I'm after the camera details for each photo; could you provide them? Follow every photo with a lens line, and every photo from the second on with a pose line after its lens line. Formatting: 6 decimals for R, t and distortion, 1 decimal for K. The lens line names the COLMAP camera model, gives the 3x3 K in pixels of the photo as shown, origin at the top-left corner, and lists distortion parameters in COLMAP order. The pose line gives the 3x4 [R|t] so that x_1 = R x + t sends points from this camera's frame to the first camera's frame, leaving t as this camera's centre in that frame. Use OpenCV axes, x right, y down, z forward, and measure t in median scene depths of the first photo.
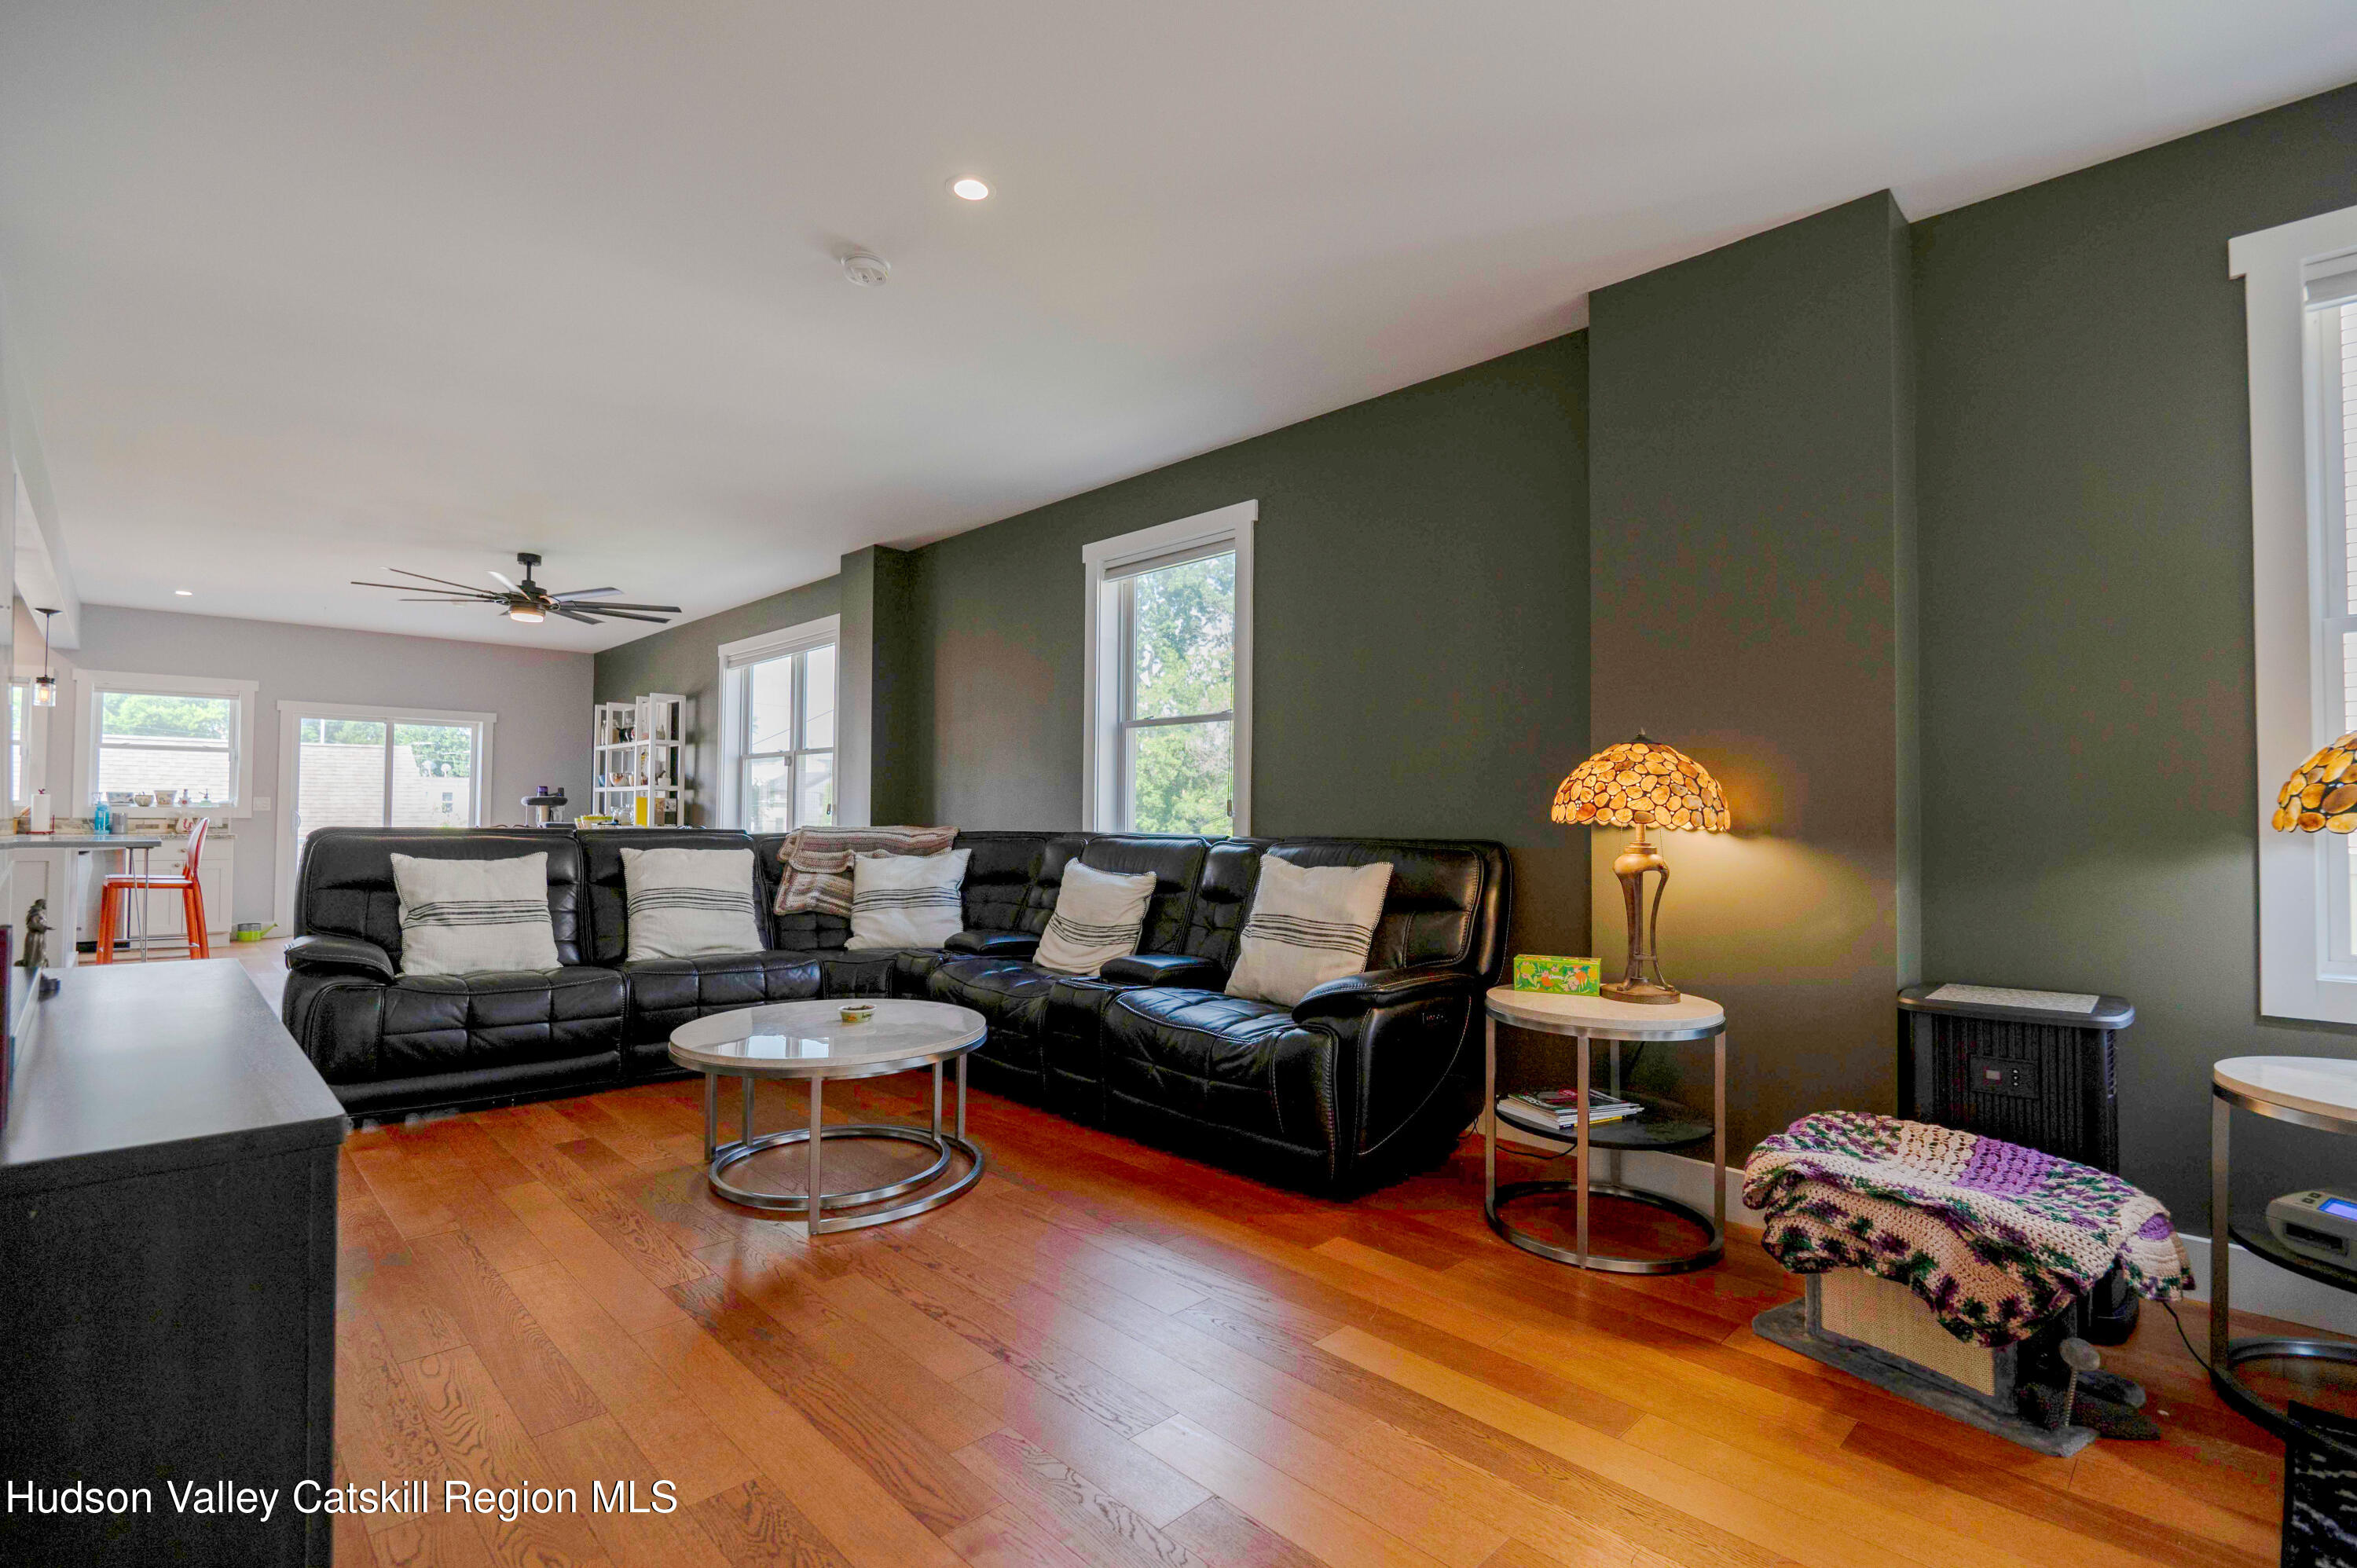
lens RADIAL K [[1098.8, 0, 1183.6], [0, 1098.8, 792.9], [0, 0, 1]] dist [-0.006308, -0.006211]
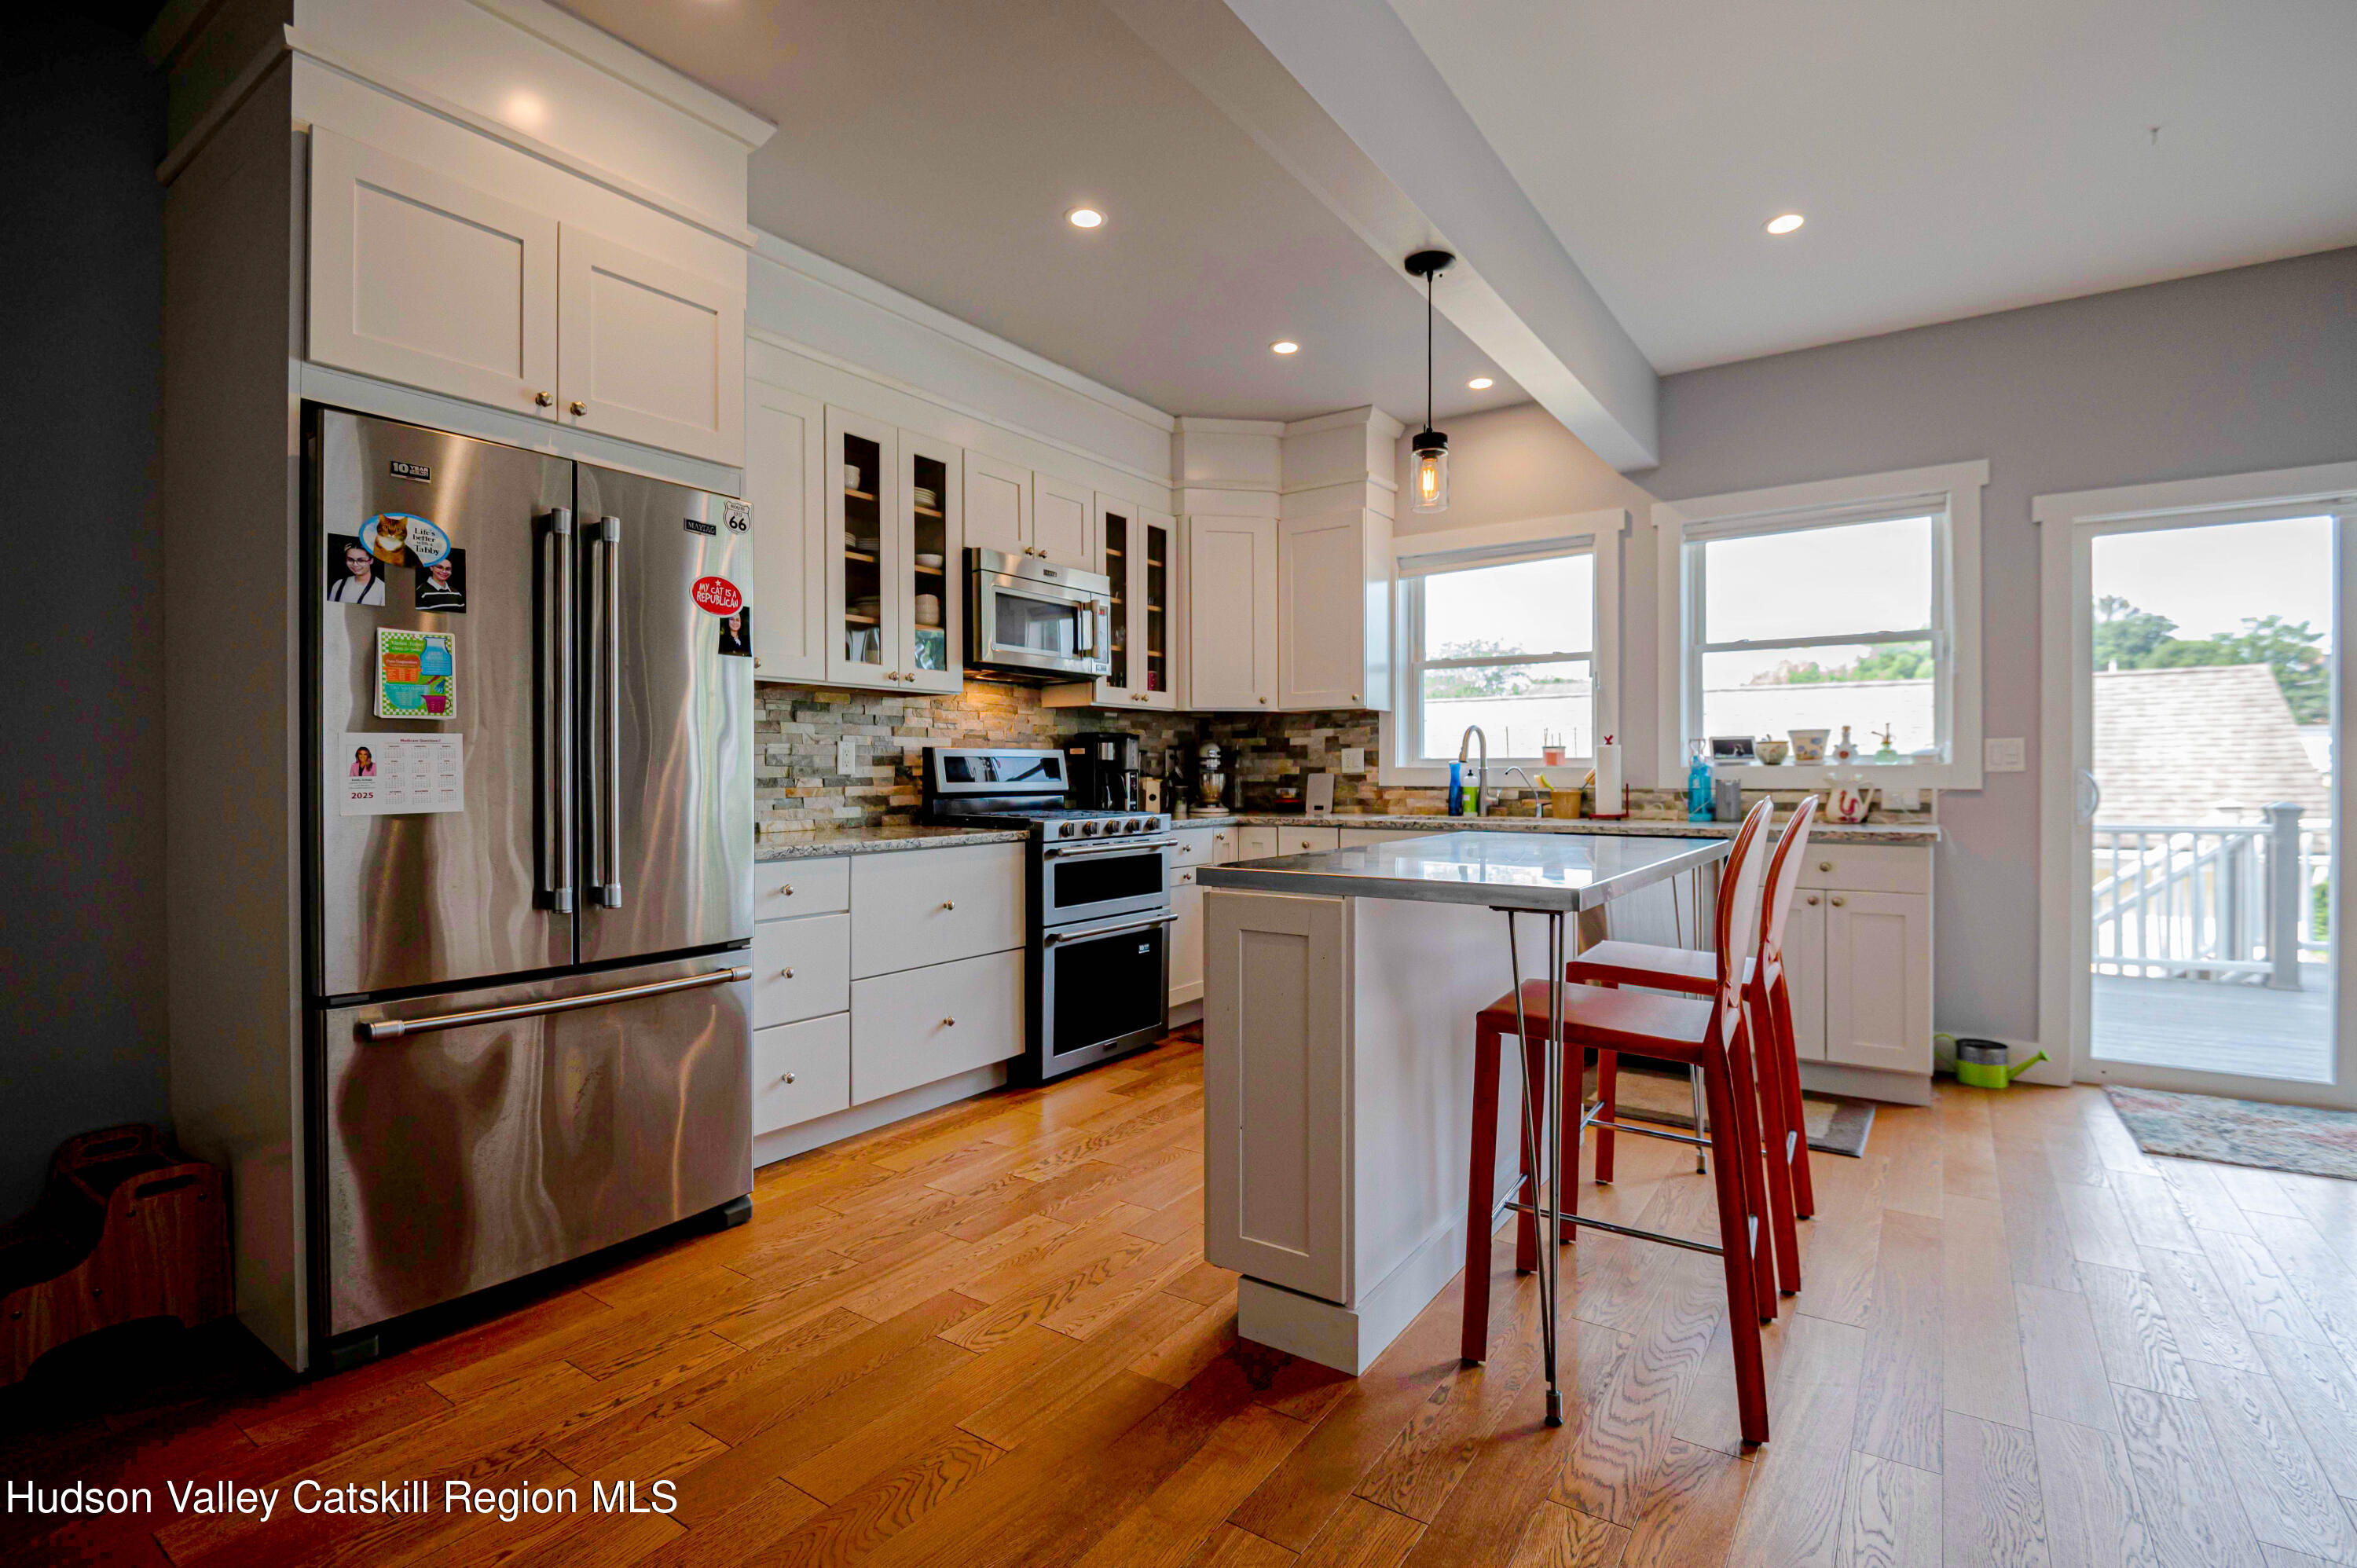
lens RADIAL K [[1098.8, 0, 1180.9], [0, 1098.8, 786.8], [0, 0, 1]] dist [-0.006308, -0.006211]
pose [[0.200883, -0.003650, -0.979608, -1.031201], [0.029910, 0.999550, 0.002409, 0.025620], [0.979159, -0.029784, 0.200901, 1.252491]]
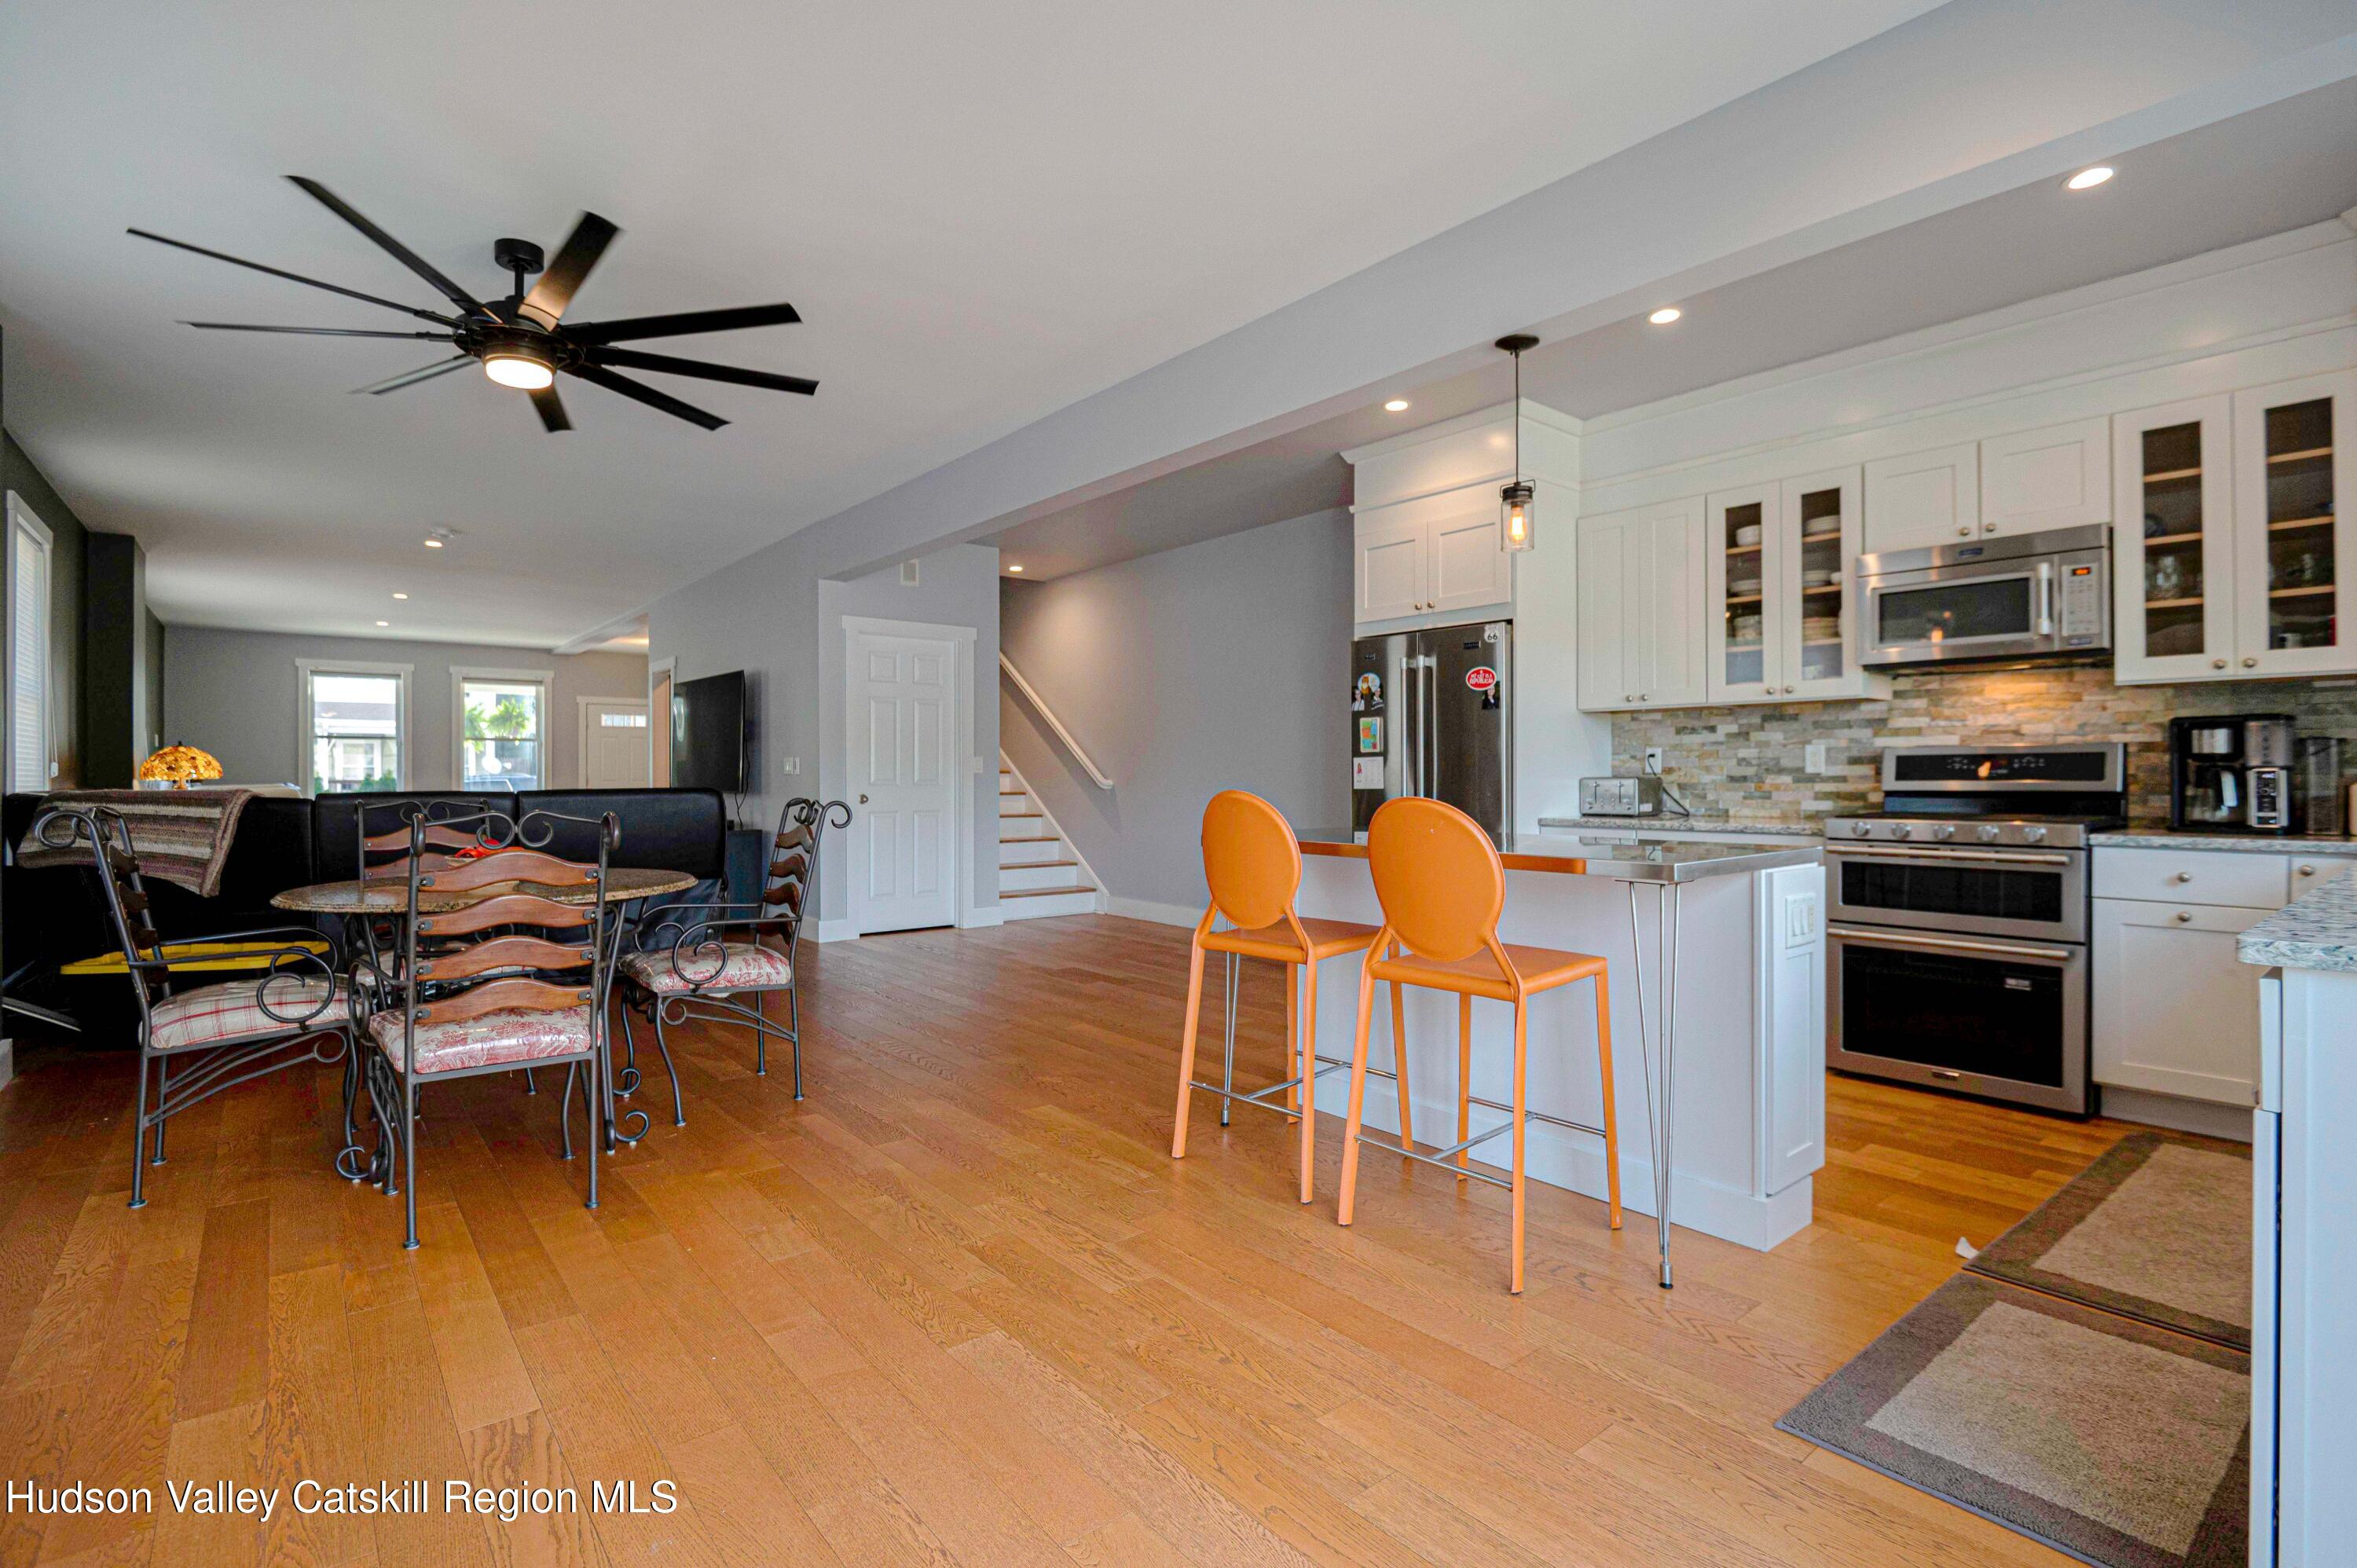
lens RADIAL K [[1098.8, 0, 1182.9], [0, 1098.8, 771.6], [0, 0, 1]] dist [-0.006308, -0.006211]
pose [[-0.997001, -0.013201, 0.076252, -1.422862], [-0.015236, 0.999542, -0.026159, 0.043969], [-0.075871, -0.027242, -0.996745, 2.208530]]
